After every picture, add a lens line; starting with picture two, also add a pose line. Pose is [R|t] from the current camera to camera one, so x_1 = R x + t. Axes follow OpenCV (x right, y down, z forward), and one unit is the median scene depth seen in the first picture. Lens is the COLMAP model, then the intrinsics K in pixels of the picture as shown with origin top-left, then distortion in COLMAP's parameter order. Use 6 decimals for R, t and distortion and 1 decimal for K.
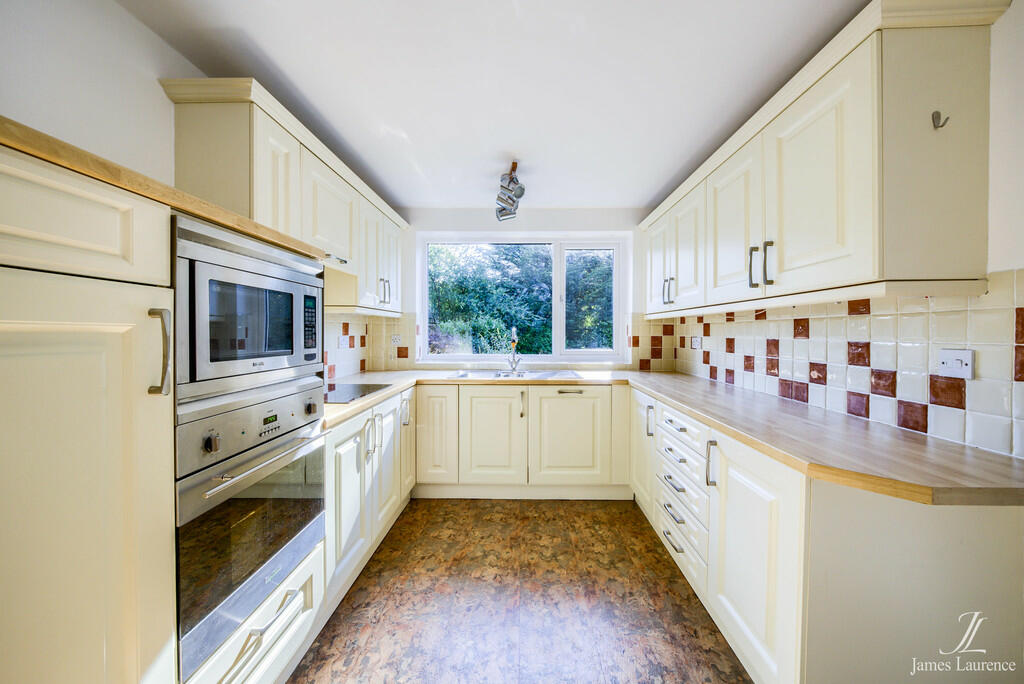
lens RADIAL K [[349.7, 0, 509.7], [0, 349.7, 336.2], [0, 0, 1]] dist [-0.000841, -0.000067]
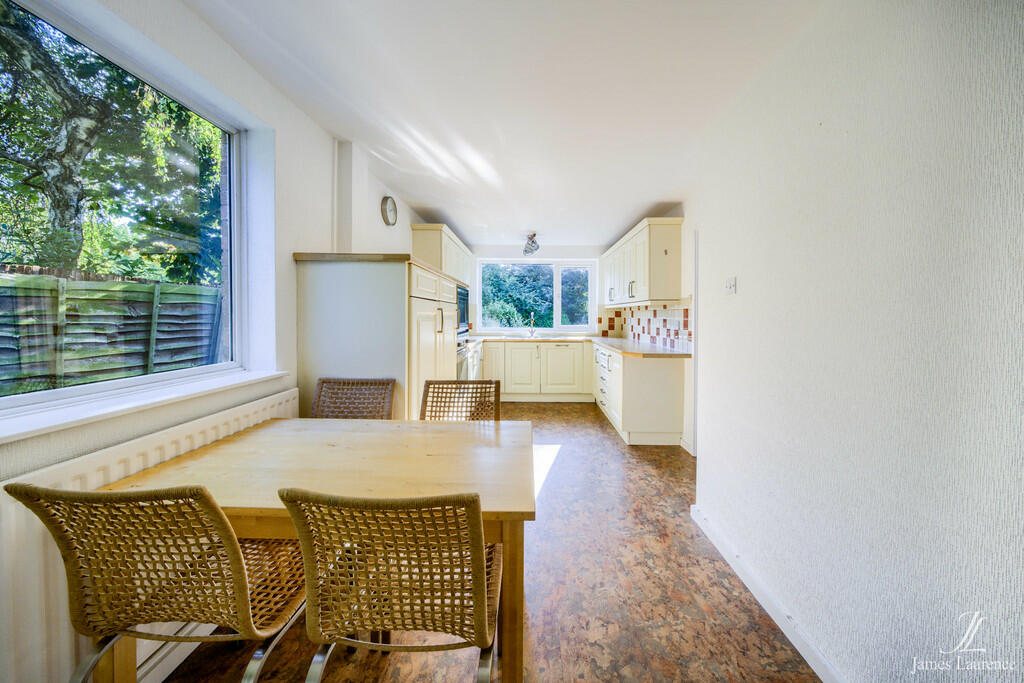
lens RADIAL K [[347.3, 0, 523.0], [0, 347.3, 318.7], [0, 0, 1]] dist [-0.002504, -0.000209]
pose [[0.999759, 0.002679, 0.021791, -0.077475], [-0.002668, 0.999996, -0.000532, 0.009180], [-0.021792, 0.000474, 0.999762, -0.829412]]
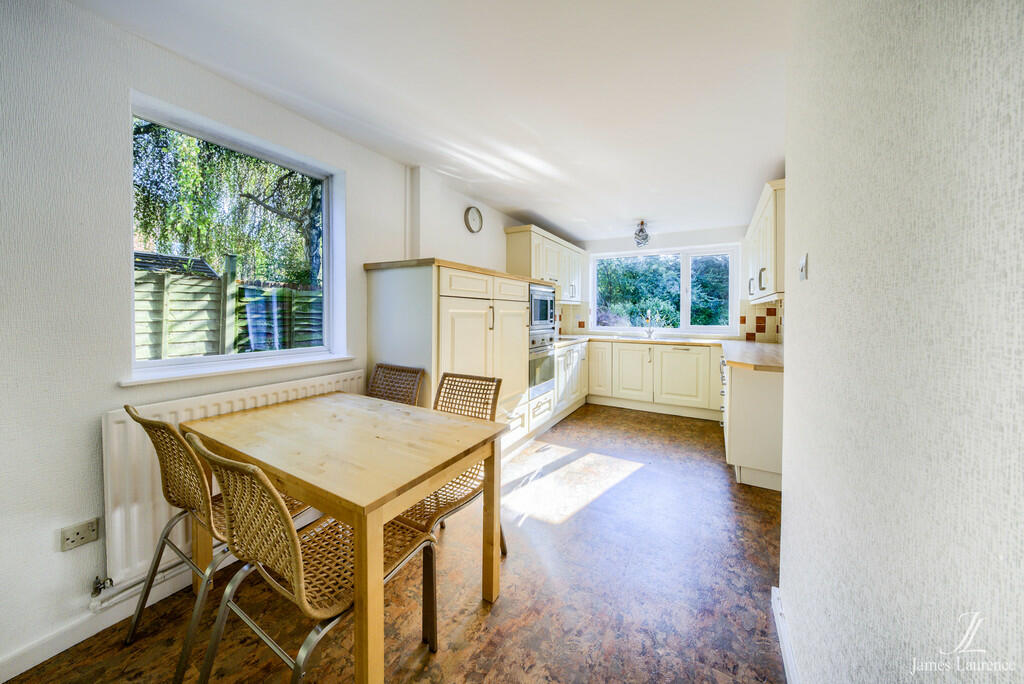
lens RADIAL K [[344.4, 0, 510.2], [0, 344.4, 314.8], [0, 0, 1]] dist [0.000585, 0.000016]
pose [[0.881119, 0.005829, -0.472860, 0.205253], [-0.009045, 0.999949, -0.004528, 0.009415], [0.472809, 0.008266, 0.881126, -0.729346]]
